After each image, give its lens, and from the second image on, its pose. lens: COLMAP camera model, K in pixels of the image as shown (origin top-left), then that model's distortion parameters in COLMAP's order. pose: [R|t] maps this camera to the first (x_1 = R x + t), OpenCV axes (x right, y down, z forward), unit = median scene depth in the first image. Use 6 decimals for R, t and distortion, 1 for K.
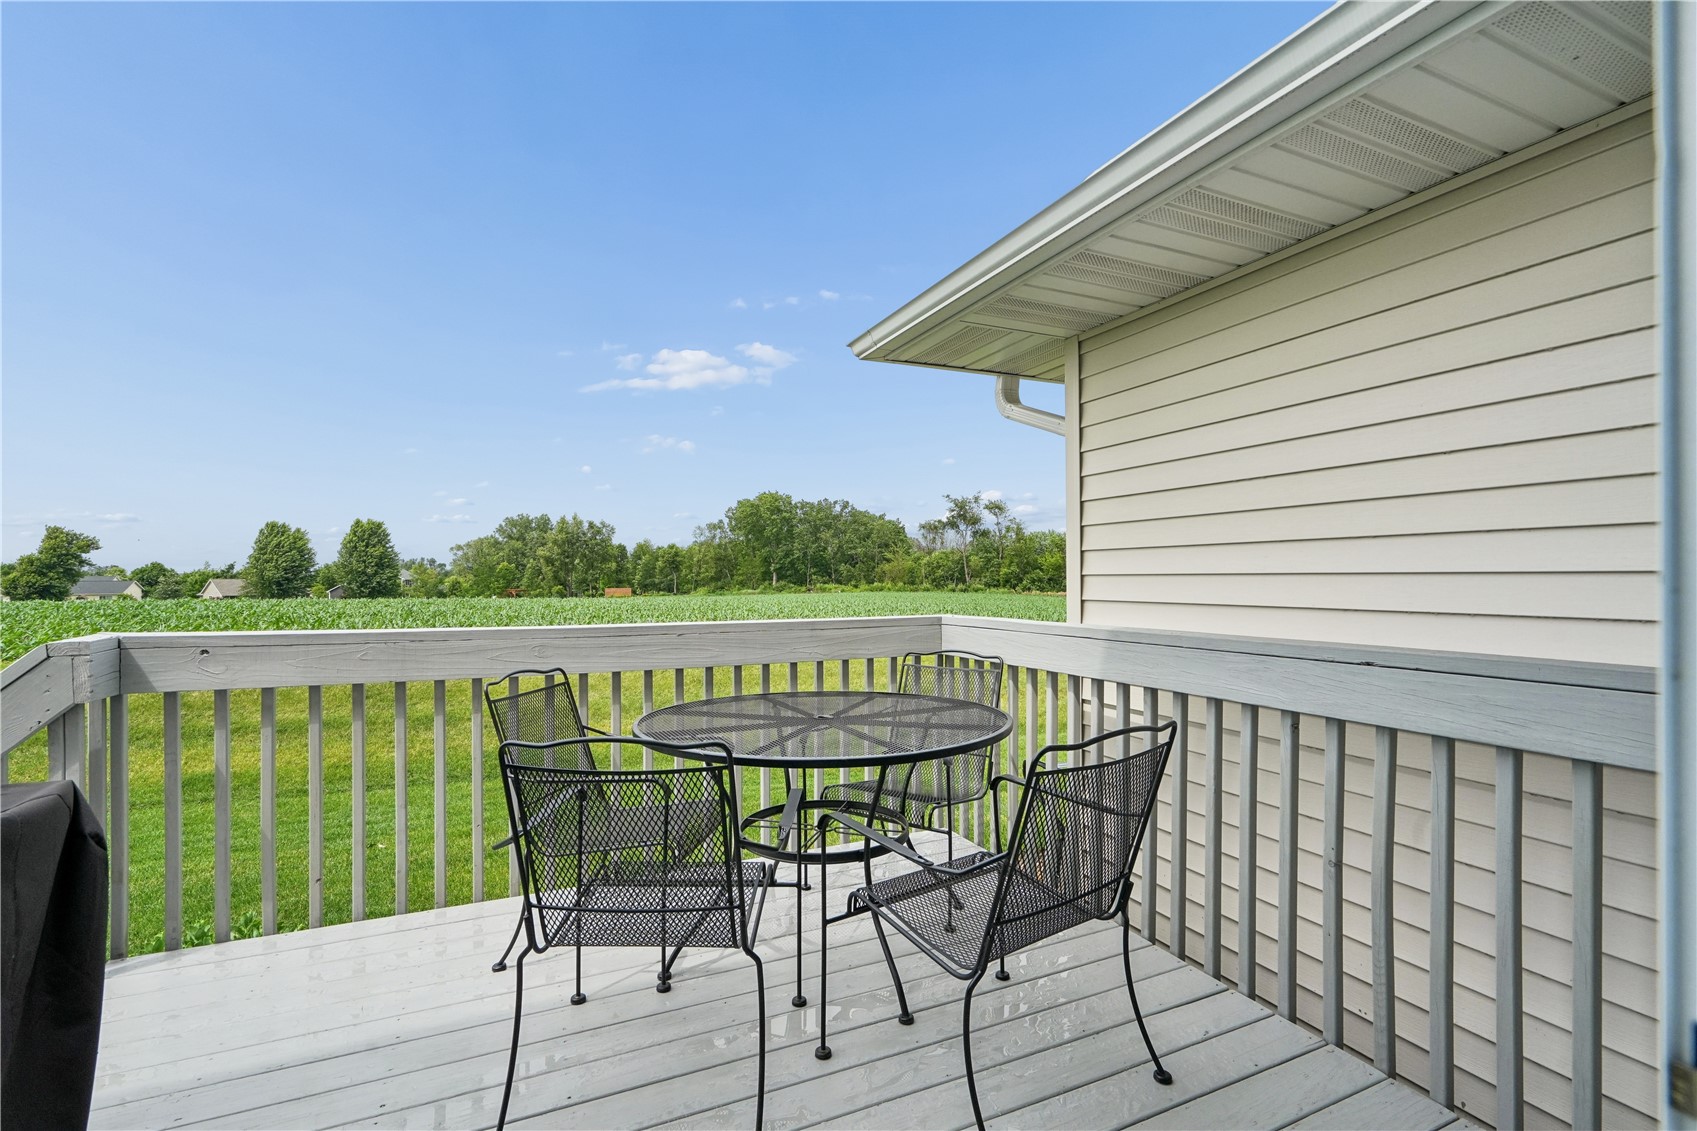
lens RADIAL K [[773.2, 0, 845.5], [0, 773.2, 564.0], [0, 0, 1]] dist [-0.001910, 0.001803]
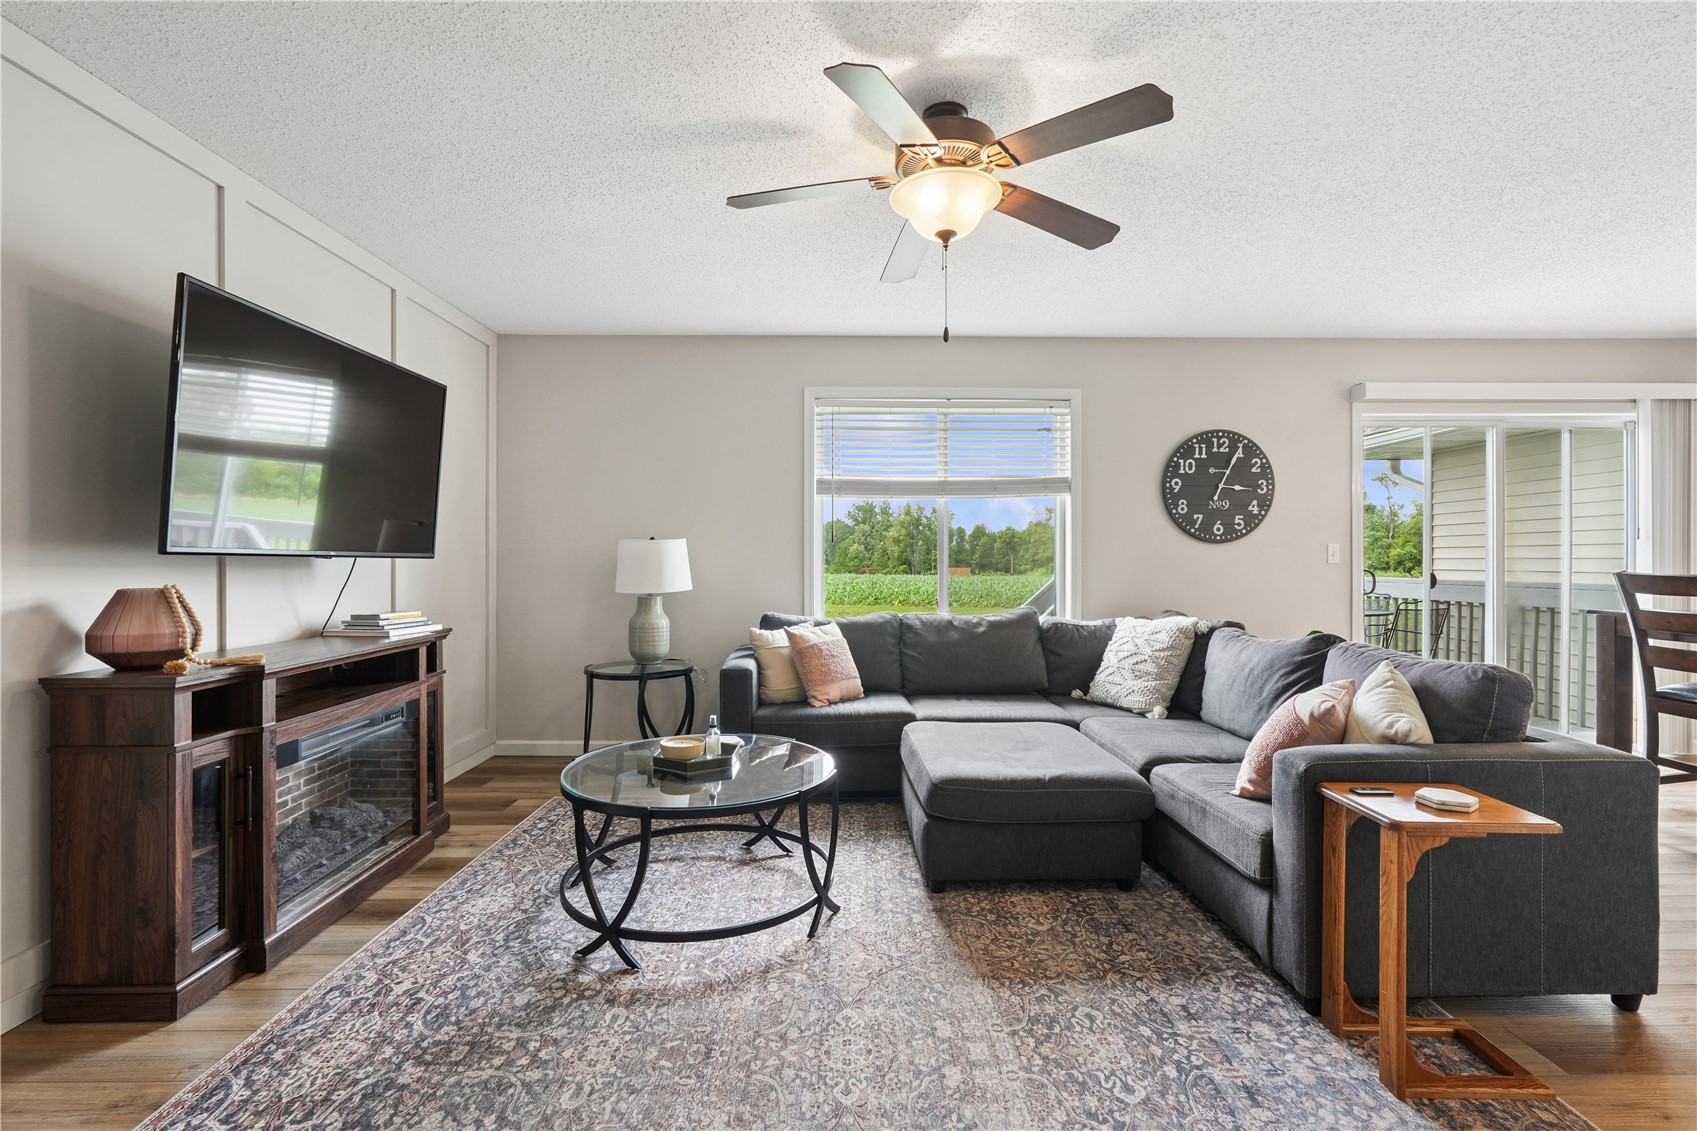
lens RADIAL K [[773.2, 0, 852.4], [0, 773.2, 561.4], [0, 0, 1]] dist [-0.001910, 0.001803]
pose [[0.916801, 0.006331, -0.399293, -0.345507], [0.002446, 0.999767, 0.021467, -0.029087], [0.399336, -0.020657, 0.916572, -1.744333]]
